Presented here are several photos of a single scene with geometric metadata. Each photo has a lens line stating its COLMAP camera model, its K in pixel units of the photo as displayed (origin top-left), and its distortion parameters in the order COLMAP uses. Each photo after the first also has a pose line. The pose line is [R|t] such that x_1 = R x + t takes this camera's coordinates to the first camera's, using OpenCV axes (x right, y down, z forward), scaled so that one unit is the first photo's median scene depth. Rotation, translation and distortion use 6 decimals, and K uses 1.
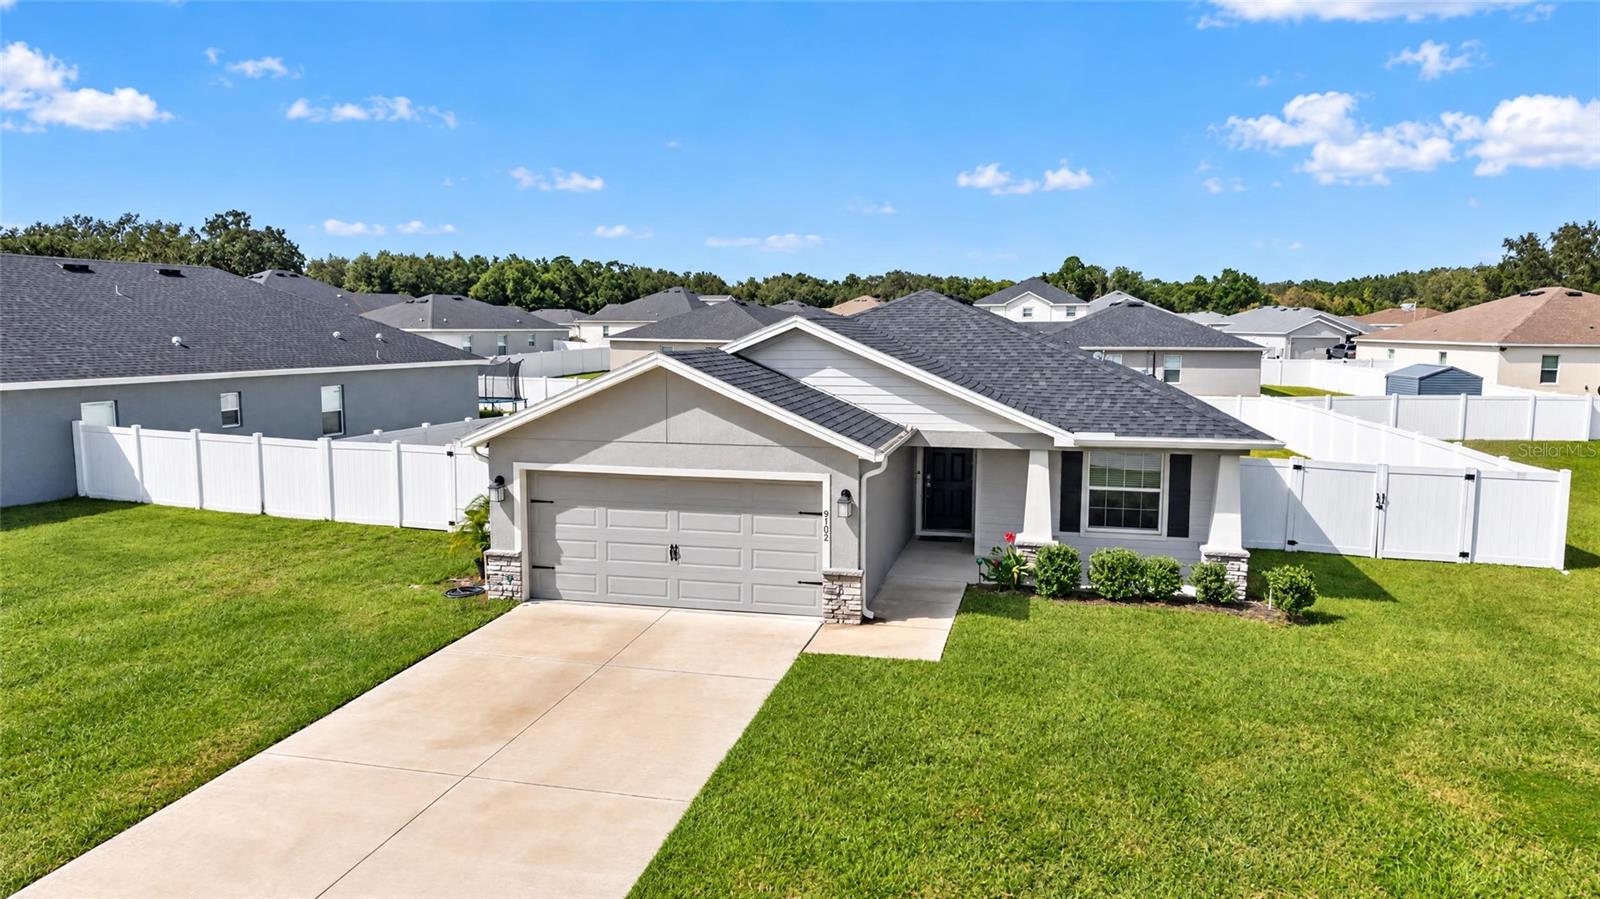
lens RADIAL K [[1074.9, 0, 798.3], [0, 1074.9, 451.1], [0, 0, 1]] dist [0.044490, -0.039352]
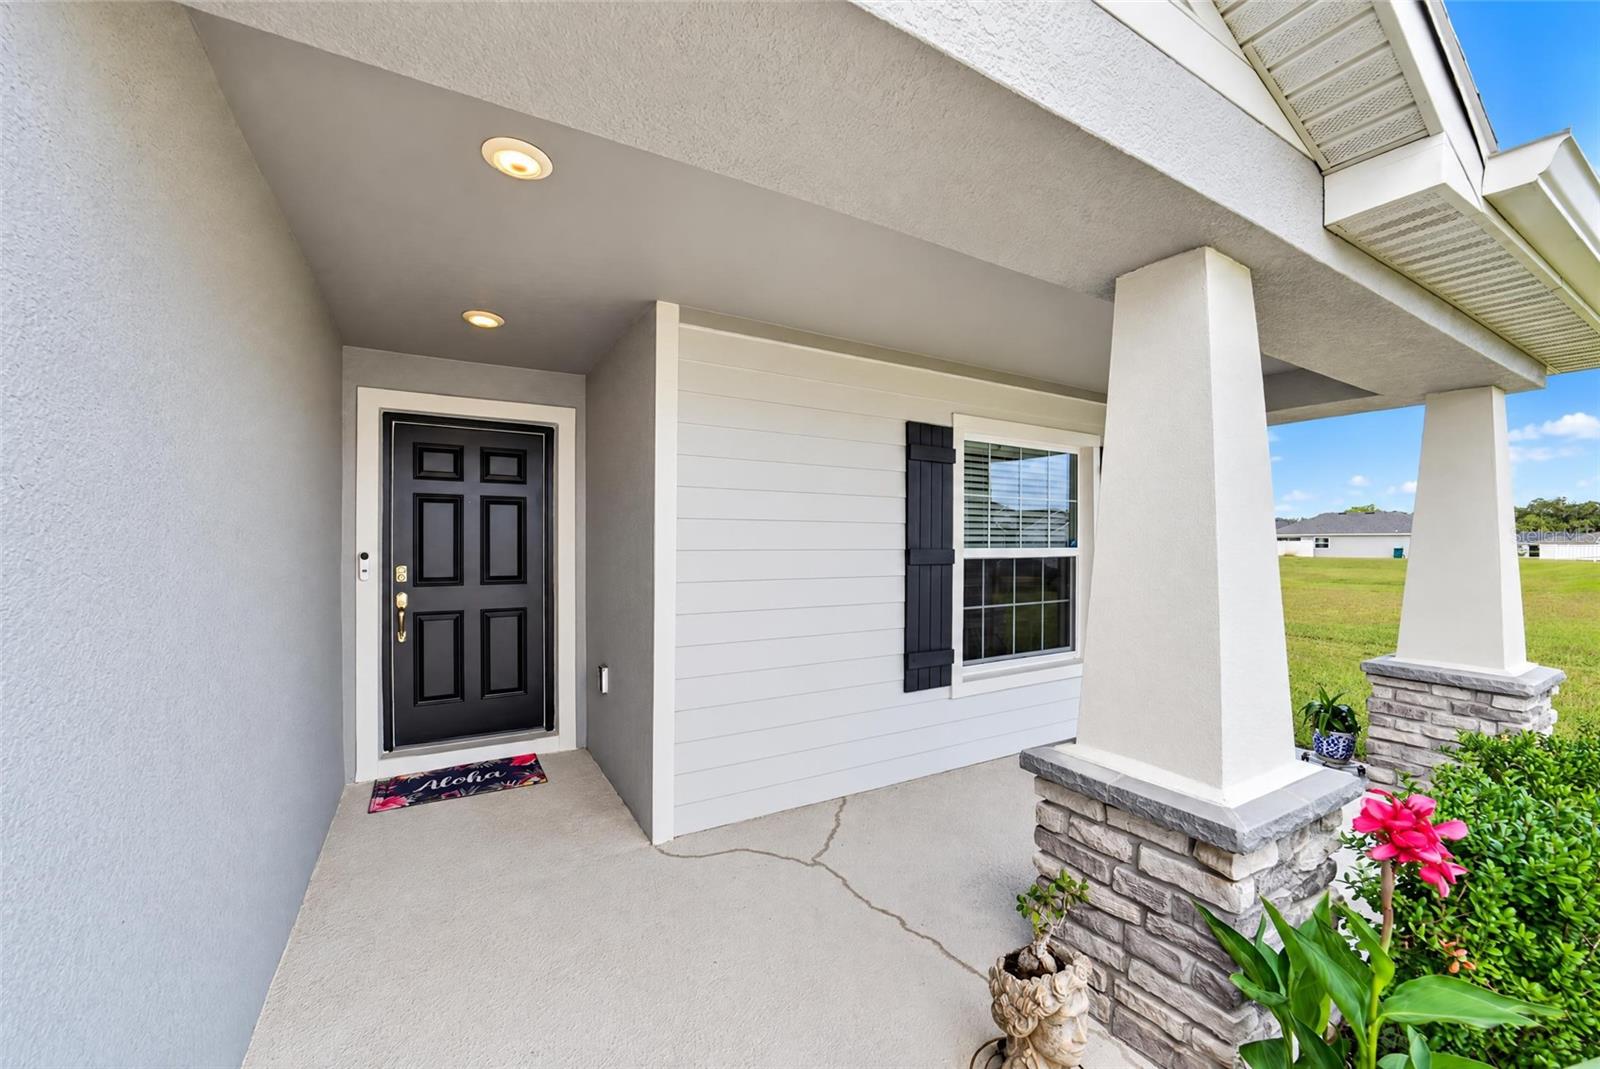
lens RADIAL K [[622.8, 0, 801.6], [0, 622.8, 544.1], [0, 0, 1]] dist [-0.030646, 0.002512]
pose [[0.731137, -0.000932, 0.682231, 0.095211], [0.079421, 0.993316, -0.083757, 0.043905], [-0.677593, 0.115421, 0.726324, 0.889070]]
